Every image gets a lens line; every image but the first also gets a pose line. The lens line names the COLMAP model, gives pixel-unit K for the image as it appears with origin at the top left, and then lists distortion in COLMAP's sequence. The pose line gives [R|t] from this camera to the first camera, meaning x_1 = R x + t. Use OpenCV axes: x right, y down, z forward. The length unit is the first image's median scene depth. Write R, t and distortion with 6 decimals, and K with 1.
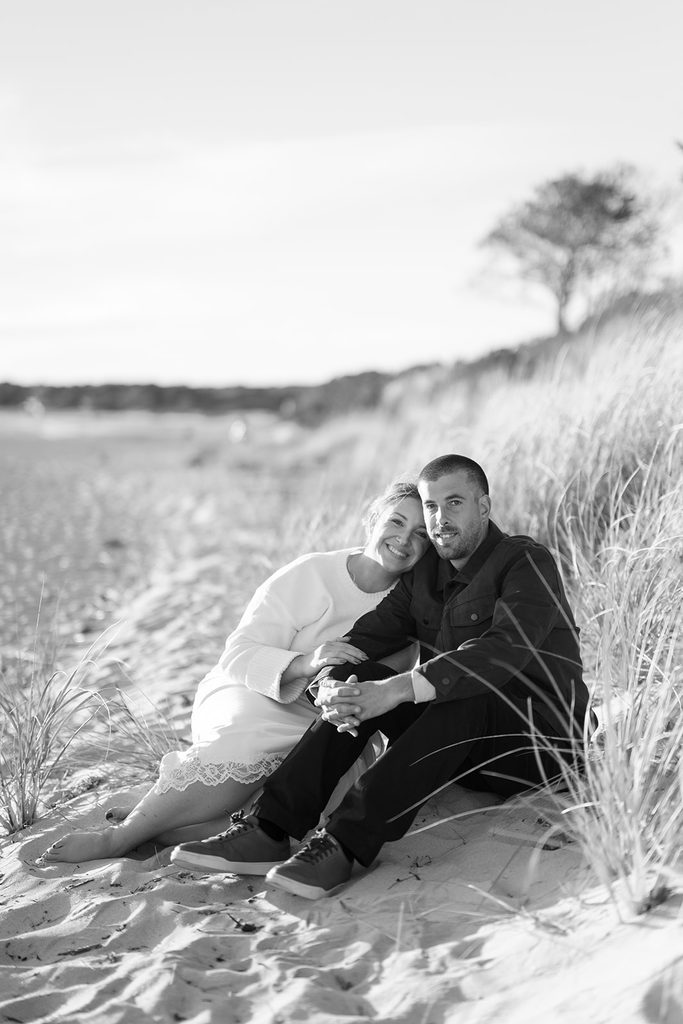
lens RADIAL K [[1488.2, 0, 341.5], [0, 1488.2, 512.0], [0, 0, 1]] dist [0.017068, -0.082170]
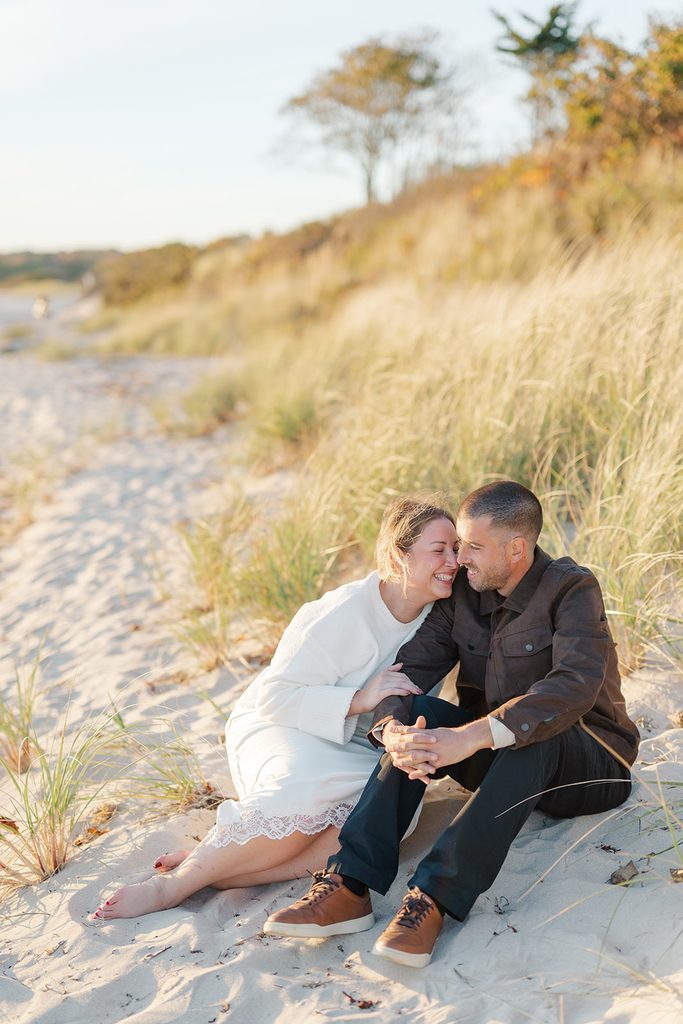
lens RADIAL K [[1488.2, 0, 341.5], [0, 1488.2, 512.0], [0, 0, 1]] dist [0.017068, -0.082170]
pose [[0.990683, -0.046651, 0.127951, -0.157064], [0.035126, 0.995241, 0.090898, -0.113527], [-0.131582, -0.085556, 0.987606, 0.044009]]
